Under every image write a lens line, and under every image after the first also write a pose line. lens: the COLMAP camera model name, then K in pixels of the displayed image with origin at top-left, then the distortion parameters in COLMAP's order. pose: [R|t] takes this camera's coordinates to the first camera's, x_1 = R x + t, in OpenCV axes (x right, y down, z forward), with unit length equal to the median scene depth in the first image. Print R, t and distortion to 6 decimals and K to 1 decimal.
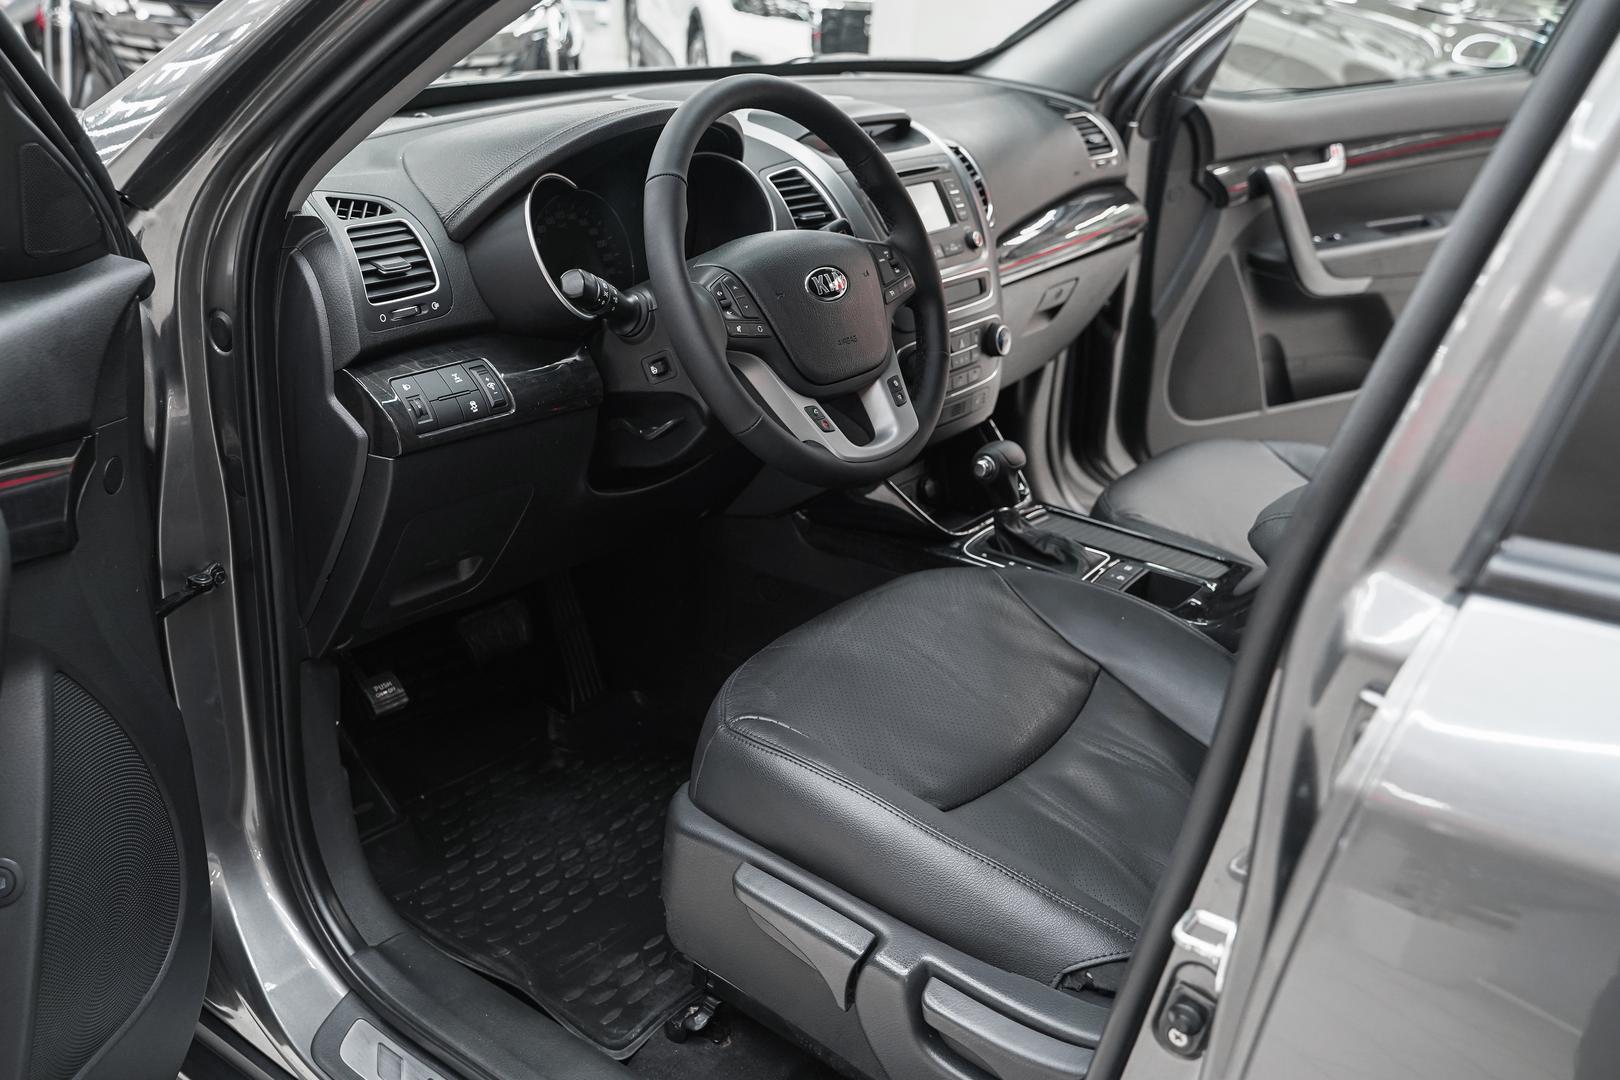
lens RADIAL K [[1483.3, 0, 810.0], [0, 1483.3, 540.0], [0, 0, 1]] dist [-0.019996, 0.006740]
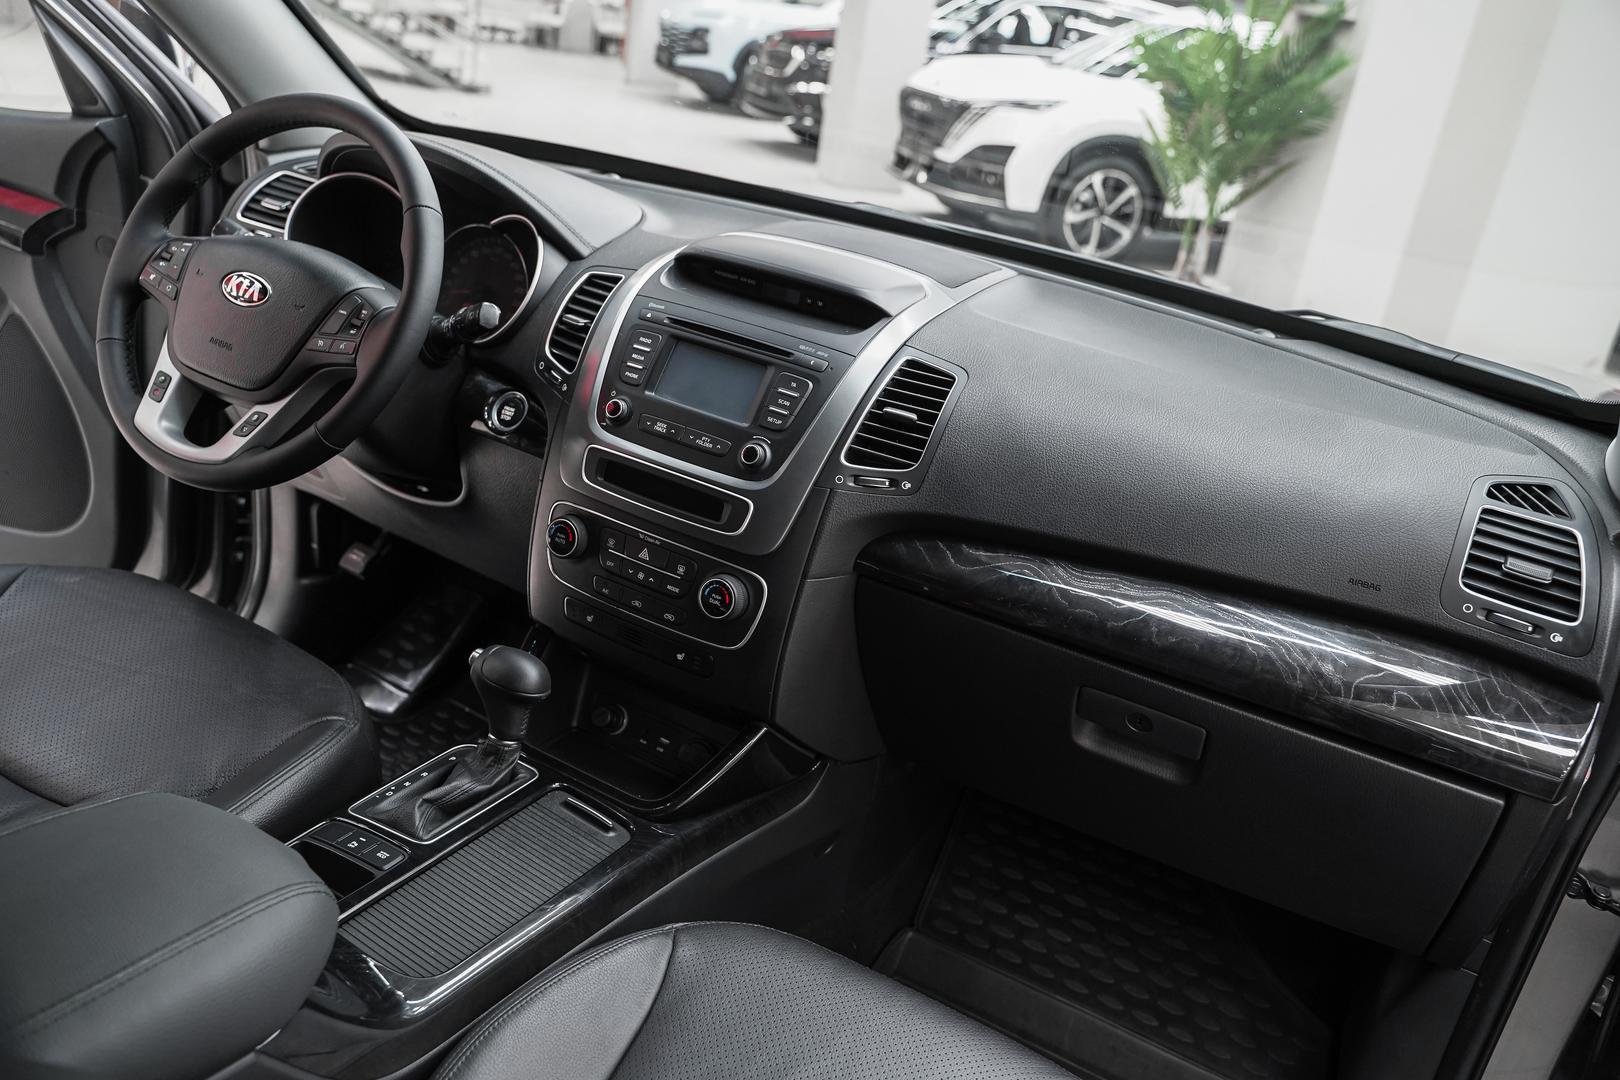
lens RADIAL K [[1322.8, 0, 810.0], [0, 1322.8, 540.0], [0, 0, 1]] dist [-0.024601, 0.021558]
pose [[0.125319, 0.341723, -0.931408, 0.765018], [-0.518536, 0.822936, 0.232158, -0.352444], [0.845822, 0.453875, 0.280325, 0.921459]]
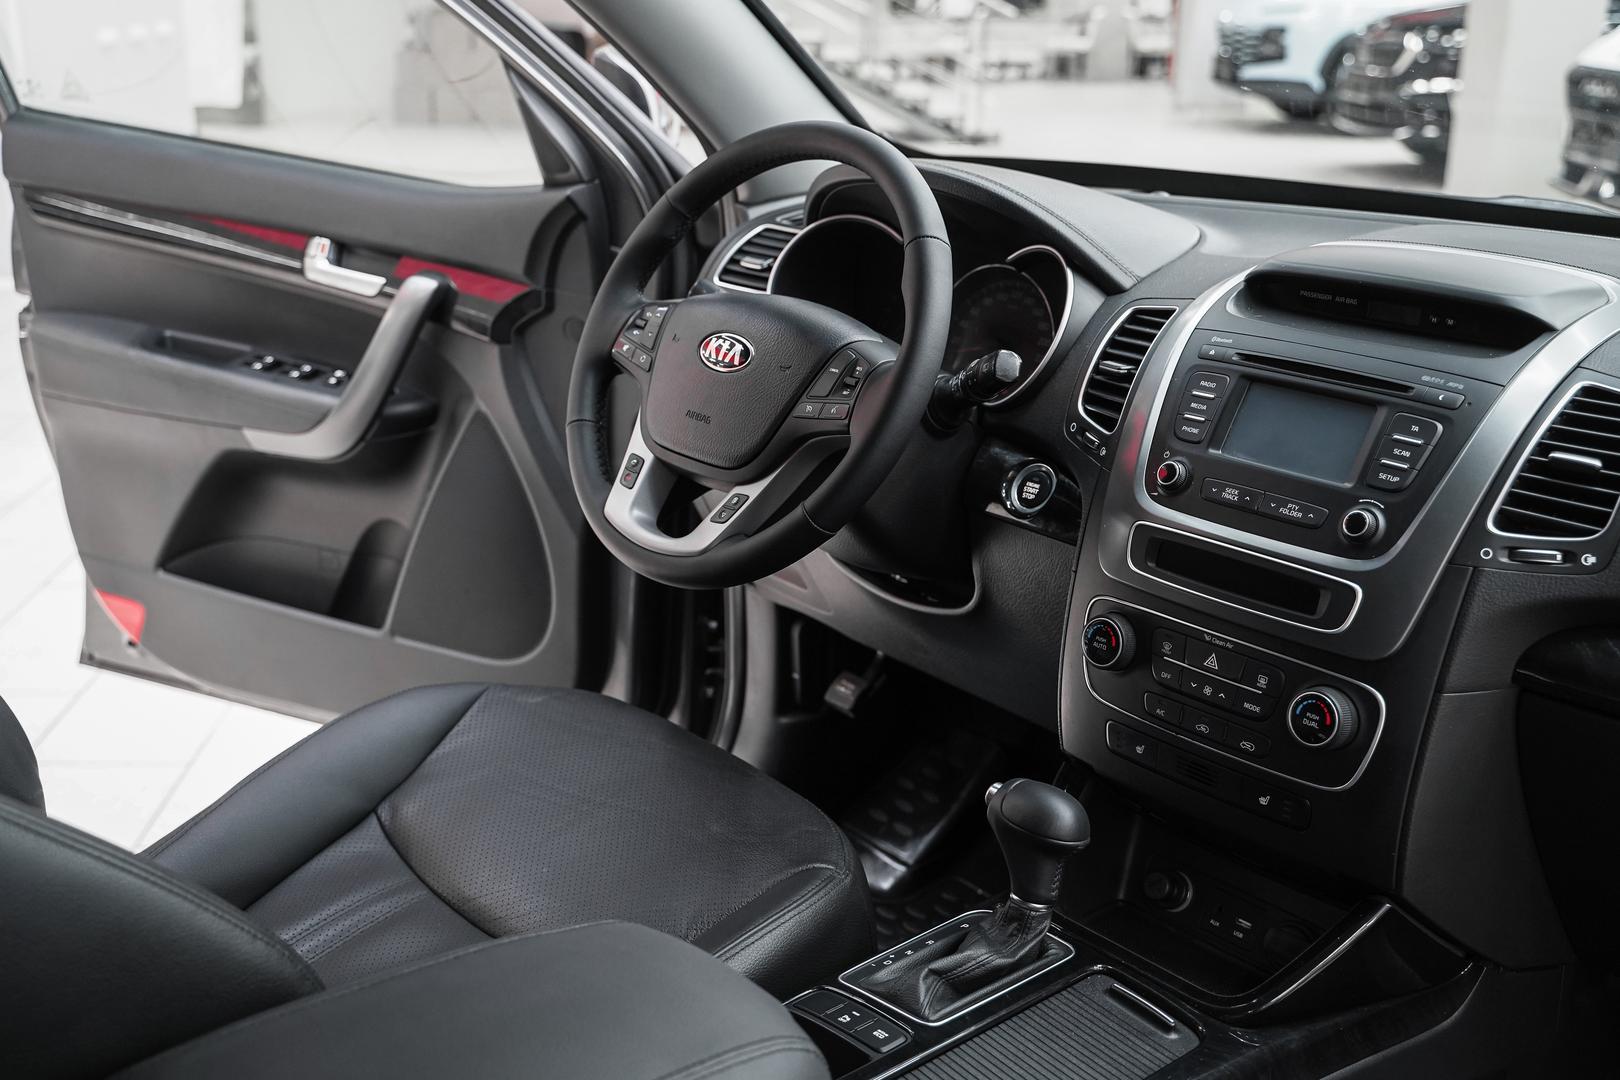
lens RADIAL K [[1754.7, 0, 760.6], [0, 1754.7, 520.0], [0, 0, 1]] dist [0.001162, -0.019040]
pose [[-0.227212, 0.236892, -0.944594, 0.795472], [-0.405692, 0.858764, 0.312952, -0.333503], [0.885319, 0.454320, -0.099016, 0.930796]]
